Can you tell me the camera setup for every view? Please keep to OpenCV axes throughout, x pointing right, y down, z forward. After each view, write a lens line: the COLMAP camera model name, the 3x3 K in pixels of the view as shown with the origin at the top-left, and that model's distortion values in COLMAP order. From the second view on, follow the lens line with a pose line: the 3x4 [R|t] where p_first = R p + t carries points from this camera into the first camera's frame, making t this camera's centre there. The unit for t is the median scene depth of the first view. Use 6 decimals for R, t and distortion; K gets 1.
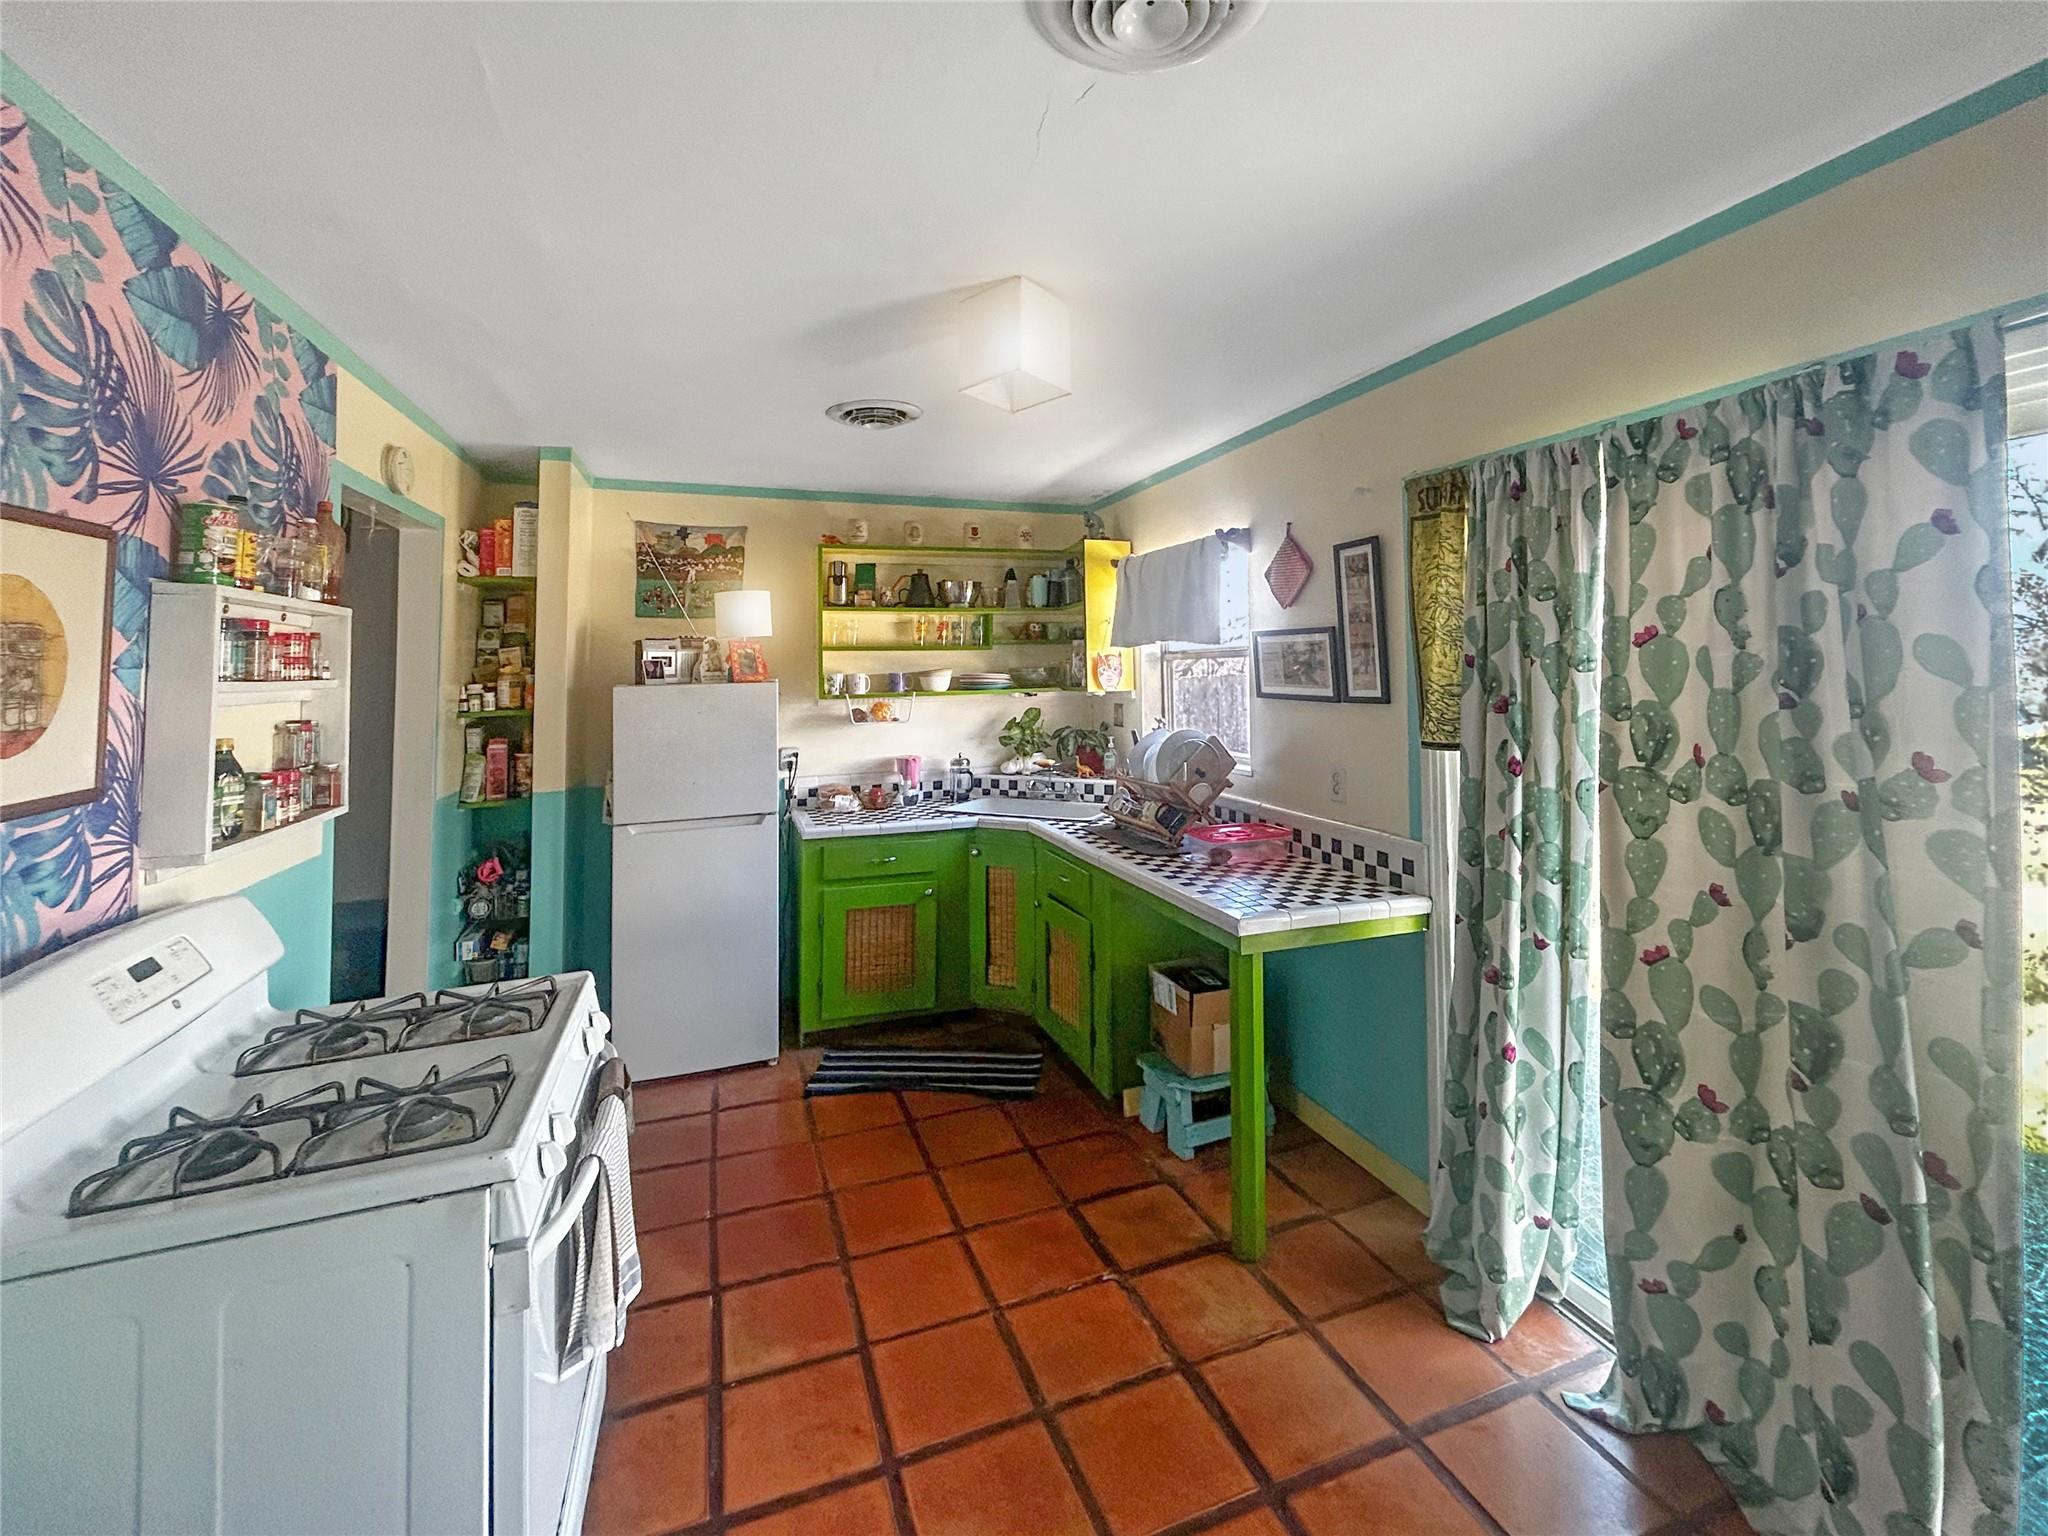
lens RADIAL K [[873.9, 0, 1024.0], [0, 873.9, 768.0], [0, 0, 1]] dist [0.000700, 0.000145]
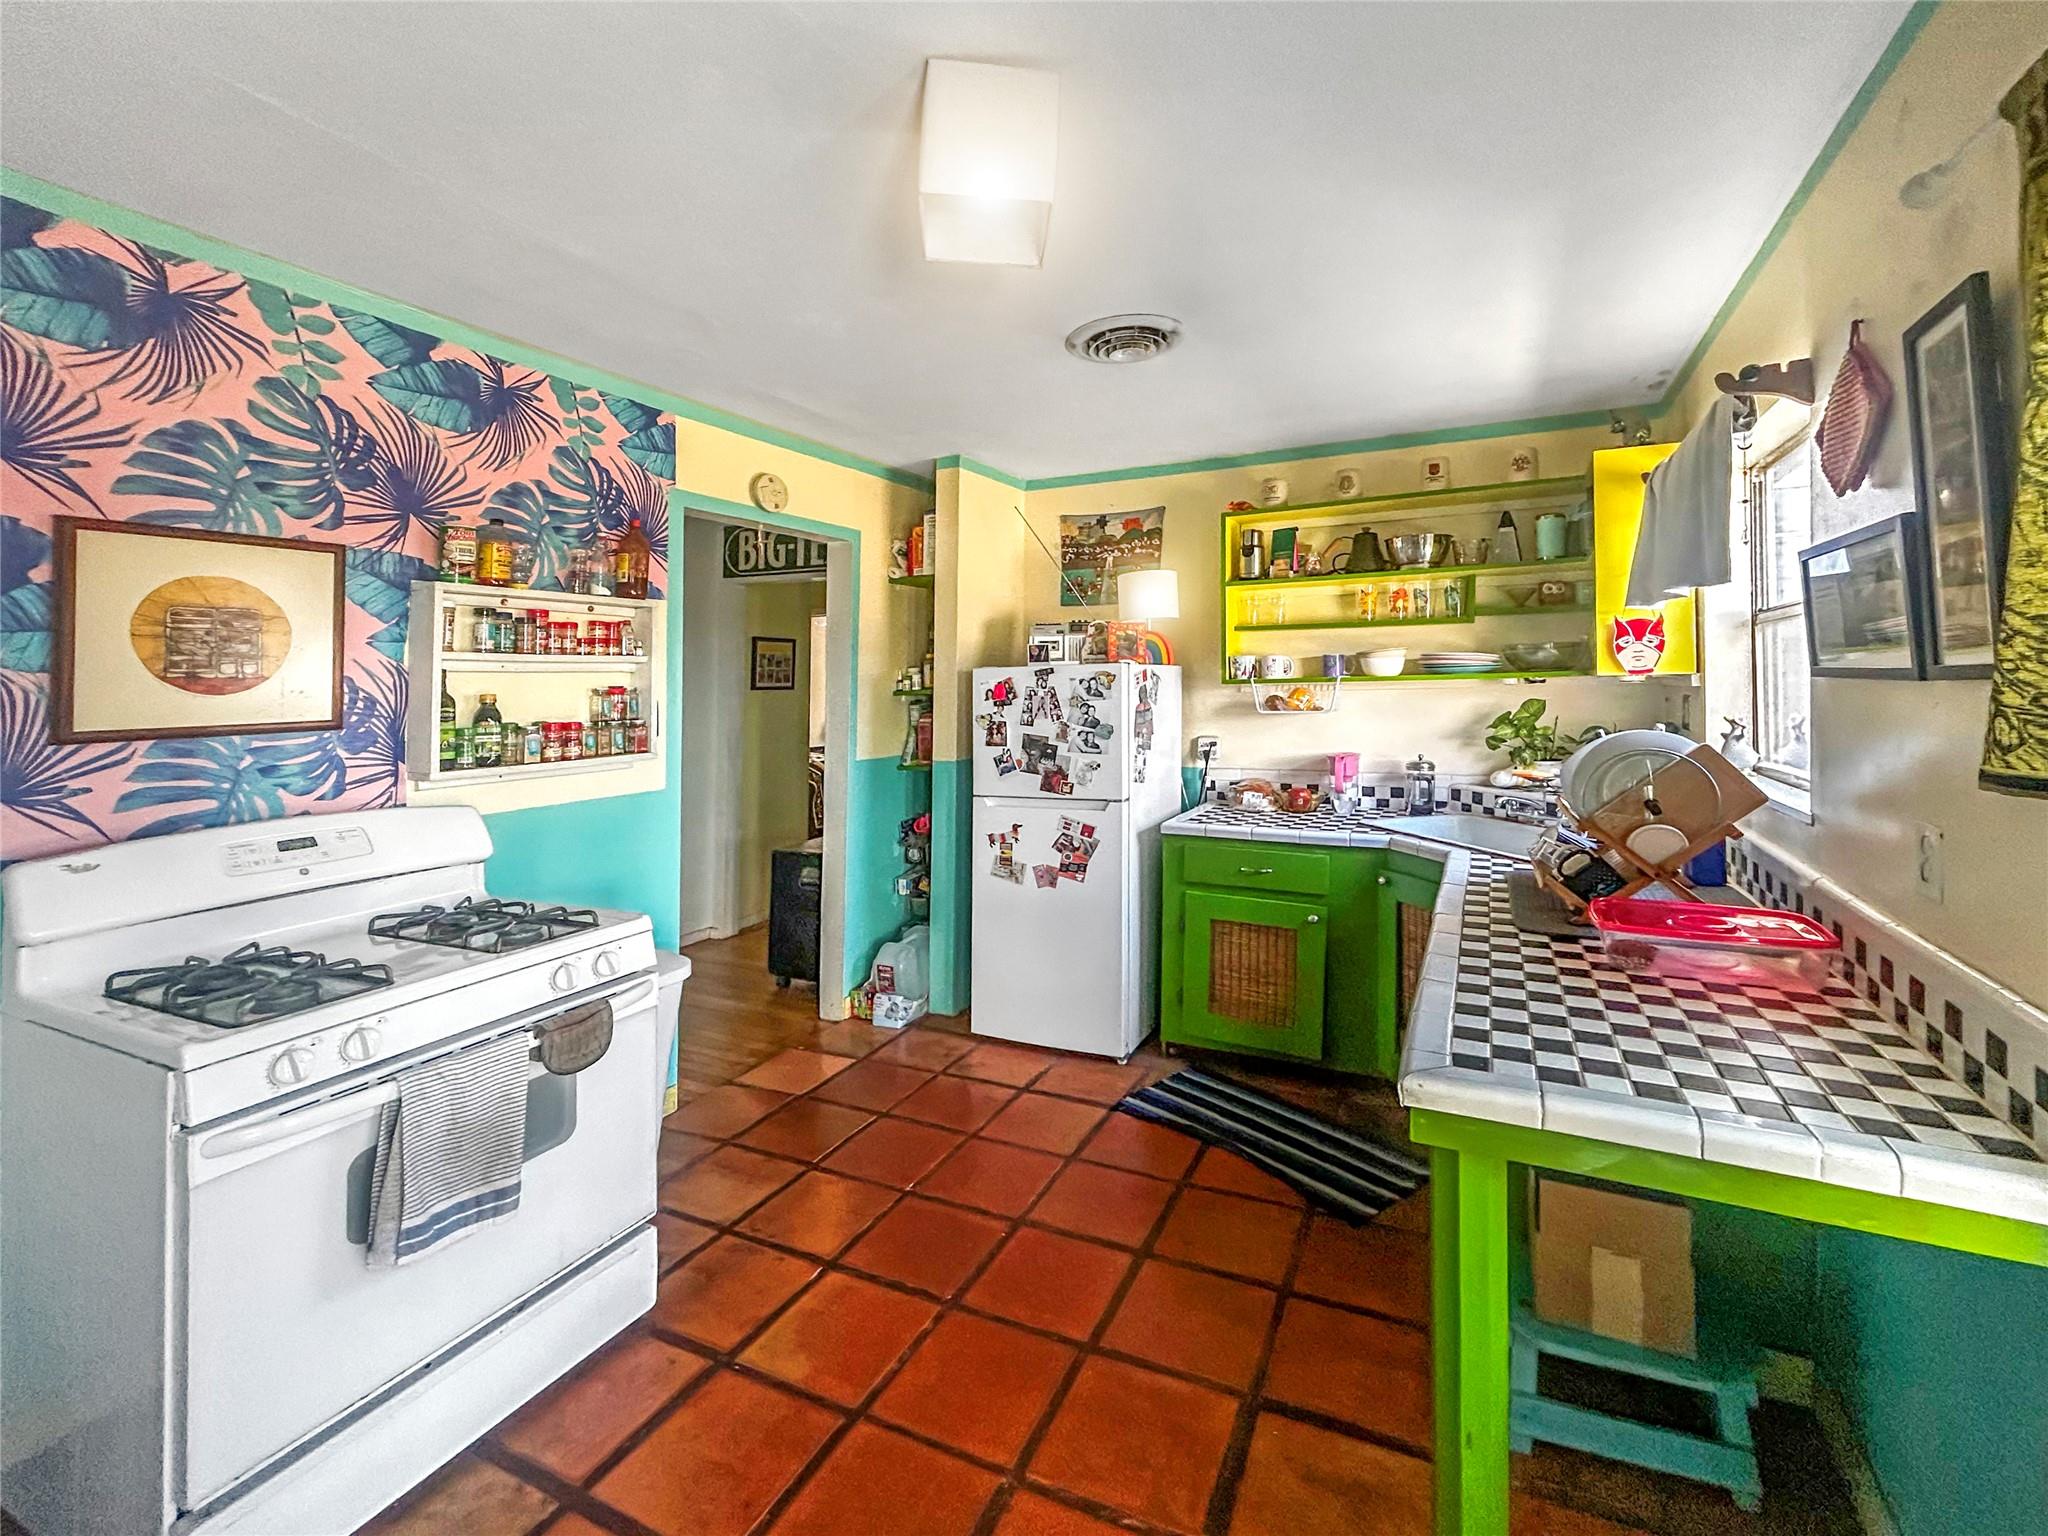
lens RADIAL K [[820.3, 0, 1022.5], [0, 820.3, 748.1], [0, 0, 1]] dist [0.007207, -0.000086]
pose [[0.703444, 0.058604, -0.708331, 0.249363], [-0.069454, 0.997493, 0.013553, -0.009879], [0.707349, 0.039662, 0.705751, 0.270337]]
